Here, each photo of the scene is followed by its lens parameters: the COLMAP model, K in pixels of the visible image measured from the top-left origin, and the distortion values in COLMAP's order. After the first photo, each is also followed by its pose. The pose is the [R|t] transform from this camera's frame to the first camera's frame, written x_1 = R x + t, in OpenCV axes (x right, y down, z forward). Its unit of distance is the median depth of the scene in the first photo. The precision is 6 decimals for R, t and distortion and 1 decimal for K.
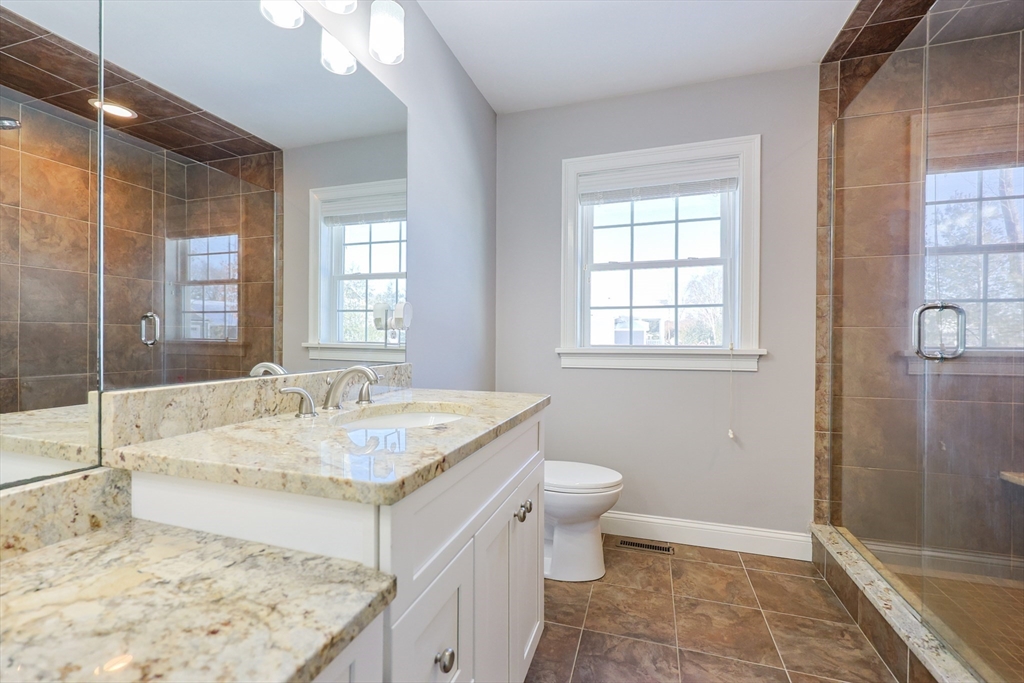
lens RADIAL K [[445.1, 0, 512.5], [0, 445.1, 340.3], [0, 0, 1]] dist [0.009549, 0.000897]
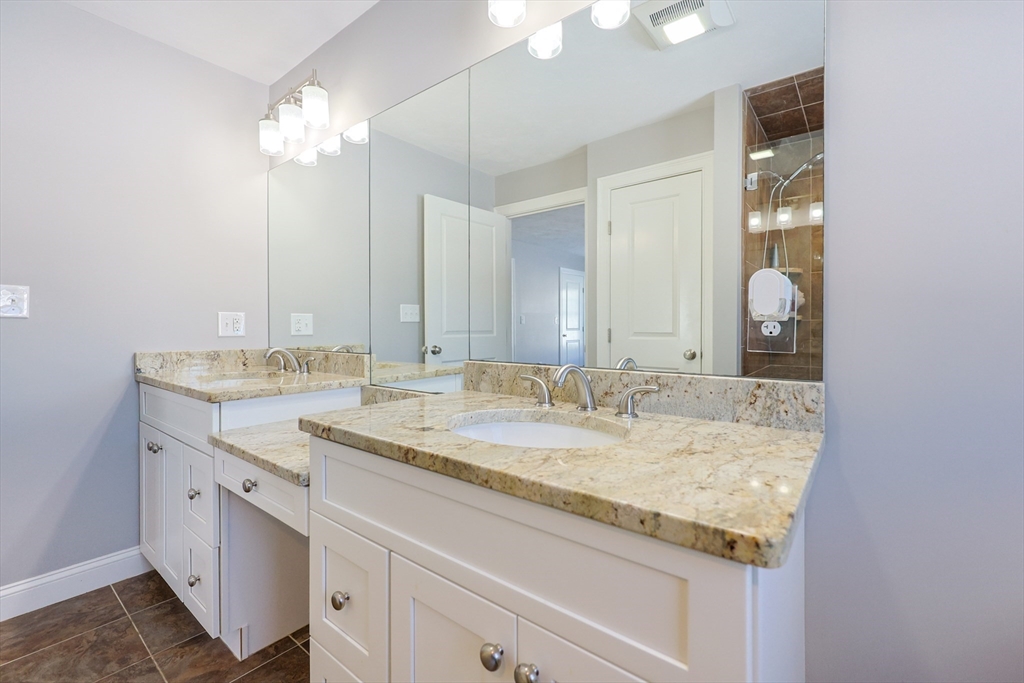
lens RADIAL K [[445.1, 0, 509.3], [0, 445.1, 334.3], [0, 0, 1]] dist [0.009549, 0.000897]
pose [[-0.355291, 0.017536, -0.934591, 0.597936], [-0.000975, 0.999817, 0.019130, -0.024639], [0.934755, 0.007708, -0.355209, 1.350703]]
